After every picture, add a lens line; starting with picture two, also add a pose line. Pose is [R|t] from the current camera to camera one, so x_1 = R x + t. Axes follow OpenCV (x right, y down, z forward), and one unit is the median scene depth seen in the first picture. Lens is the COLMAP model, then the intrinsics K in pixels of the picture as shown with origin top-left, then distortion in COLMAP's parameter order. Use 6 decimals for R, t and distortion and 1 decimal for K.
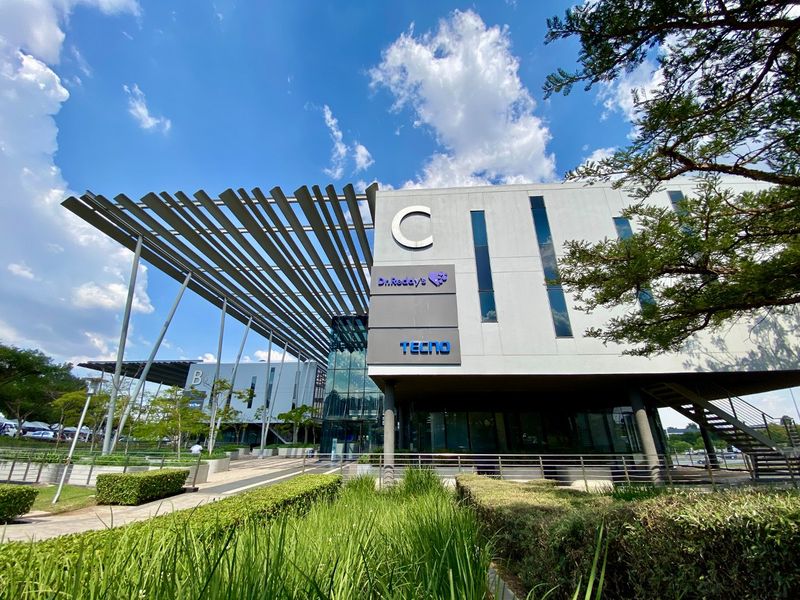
lens RADIAL K [[330.0, 0, 395.8], [0, 330.0, 297.4], [0, 0, 1]] dist [0.002852, 0.000035]
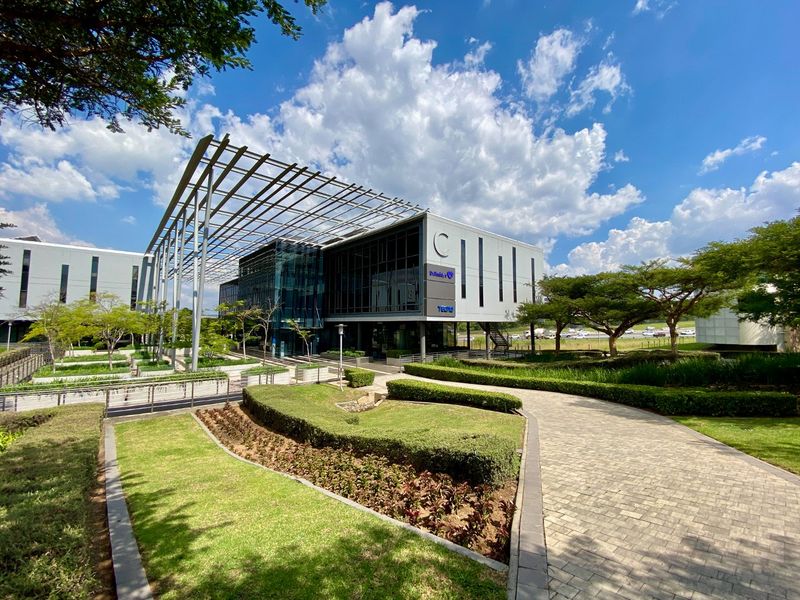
lens RADIAL K [[330.0, 0, 395.8], [0, 330.0, 297.4], [0, 0, 1]] dist [0.002852, 0.000035]
pose [[0.720302, 0.054704, 0.691500, -1.624309], [-0.271329, 0.939678, 0.208292, -0.277843], [-0.638393, -0.337657, 0.691695, -0.268263]]
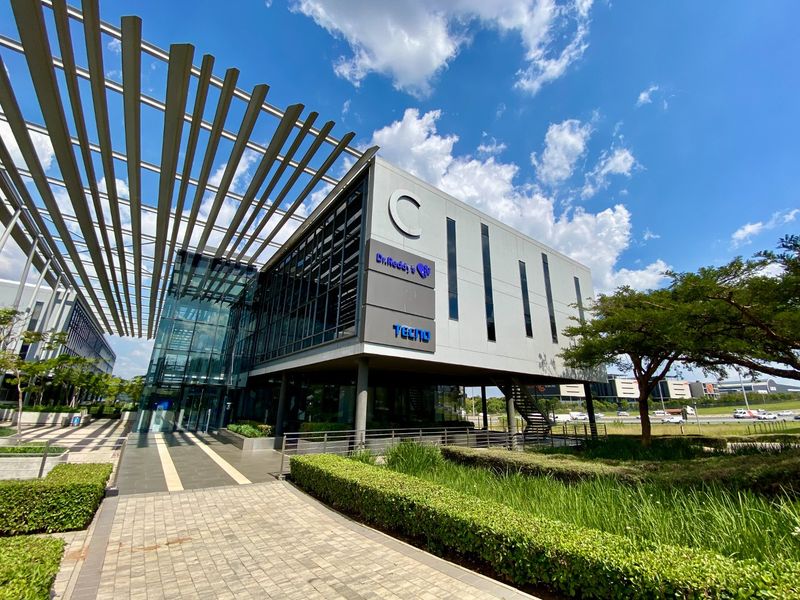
lens RADIAL K [[328.0, 0, 396.4], [0, 328.0, 288.0], [0, 0, 1]] dist [0.001021, -0.005732]
pose [[0.770194, 0.230945, 0.594530, -0.599282], [-0.274618, 0.961391, -0.017693, 0.042311], [-0.575662, -0.149642, 0.803879, 0.192959]]
